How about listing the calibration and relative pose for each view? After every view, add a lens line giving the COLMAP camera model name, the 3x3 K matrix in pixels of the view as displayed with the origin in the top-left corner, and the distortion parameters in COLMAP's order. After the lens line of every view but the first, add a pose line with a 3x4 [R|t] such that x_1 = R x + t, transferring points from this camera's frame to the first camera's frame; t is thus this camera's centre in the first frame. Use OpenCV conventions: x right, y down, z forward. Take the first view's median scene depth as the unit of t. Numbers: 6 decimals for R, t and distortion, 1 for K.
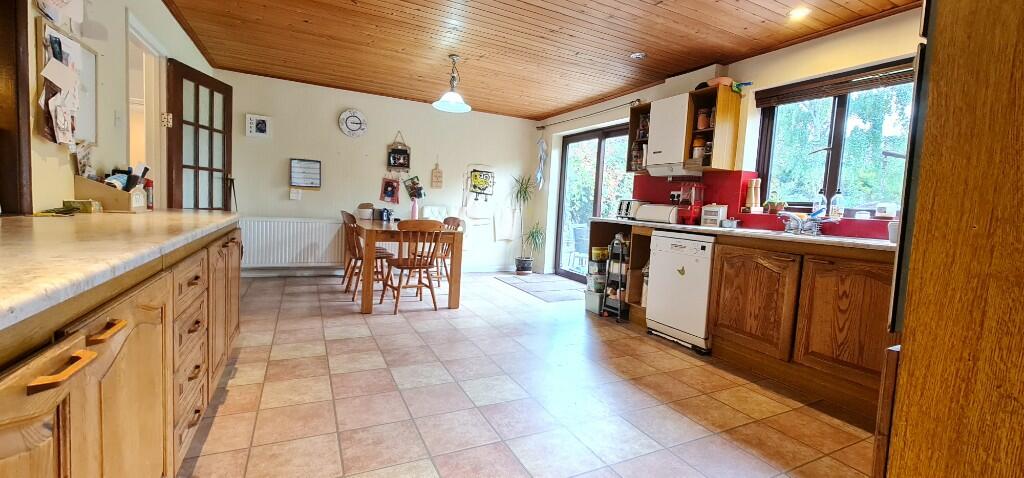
lens RADIAL K [[418.8, 0, 515.5], [0, 418.8, 235.5], [0, 0, 1]] dist [0.001136, 0.000332]
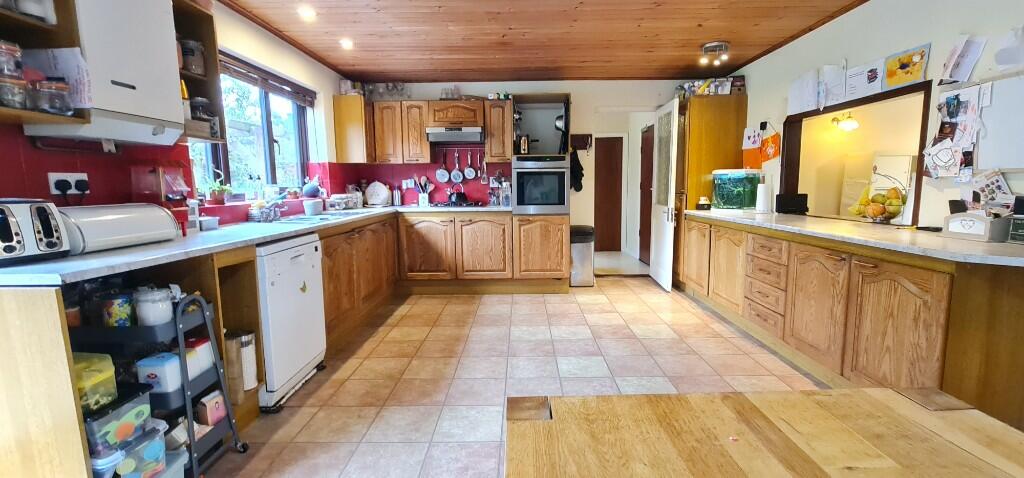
lens RADIAL K [[418.8, 0, 515.5], [0, 418.8, 235.5], [0, 0, 1]] dist [0.001136, 0.000332]
pose [[-0.885275, -0.102370, 0.453660, -0.293677], [-0.002435, 0.976480, 0.215594, -0.183237], [-0.465061, 0.189756, -0.864703, 1.569922]]
